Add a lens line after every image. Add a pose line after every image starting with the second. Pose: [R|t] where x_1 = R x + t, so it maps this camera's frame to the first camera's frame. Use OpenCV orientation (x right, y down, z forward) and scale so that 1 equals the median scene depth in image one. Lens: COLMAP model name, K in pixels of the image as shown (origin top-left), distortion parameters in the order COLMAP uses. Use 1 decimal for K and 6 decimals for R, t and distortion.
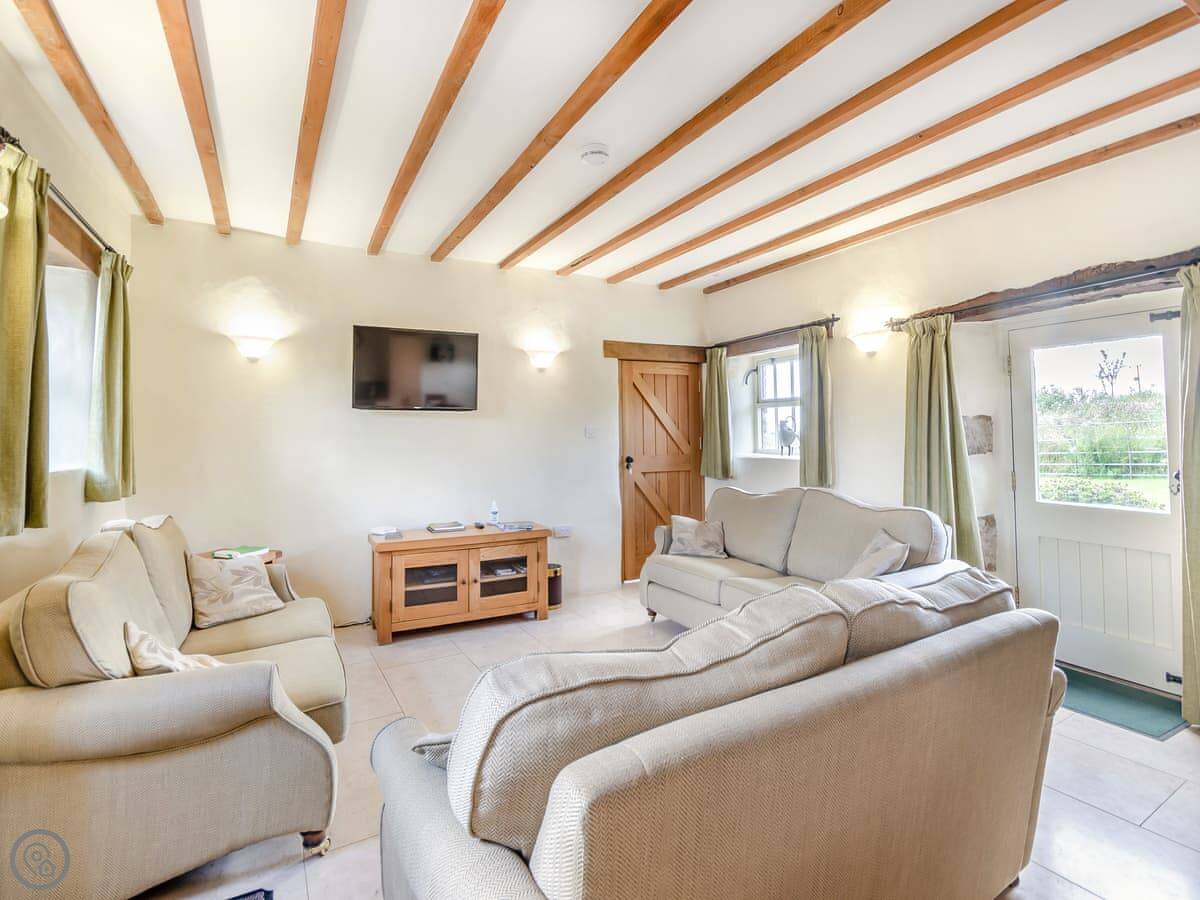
lens RADIAL K [[581.8, 0, 594.6], [0, 581.8, 416.0], [0, 0, 1]] dist [0.000324, -0.000046]
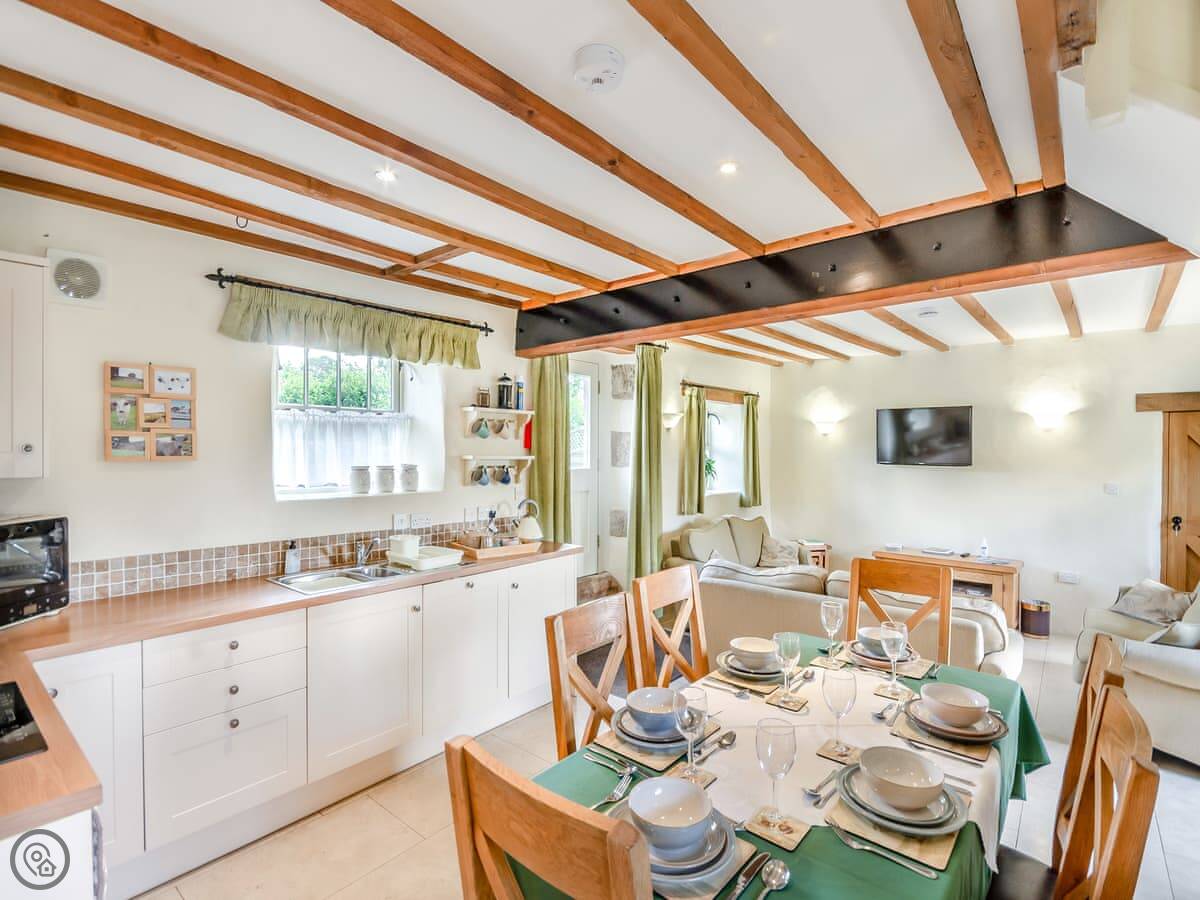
lens RADIAL K [[566.3, 0, 595.8], [0, 566.3, 455.3], [0, 0, 1]] dist [0.000533, 0.000224]
pose [[0.360984, 0.012179, -0.932493, 0.710374], [0.015592, 0.999696, 0.019092, -0.074526], [0.932442, -0.021432, 0.360684, -0.233132]]
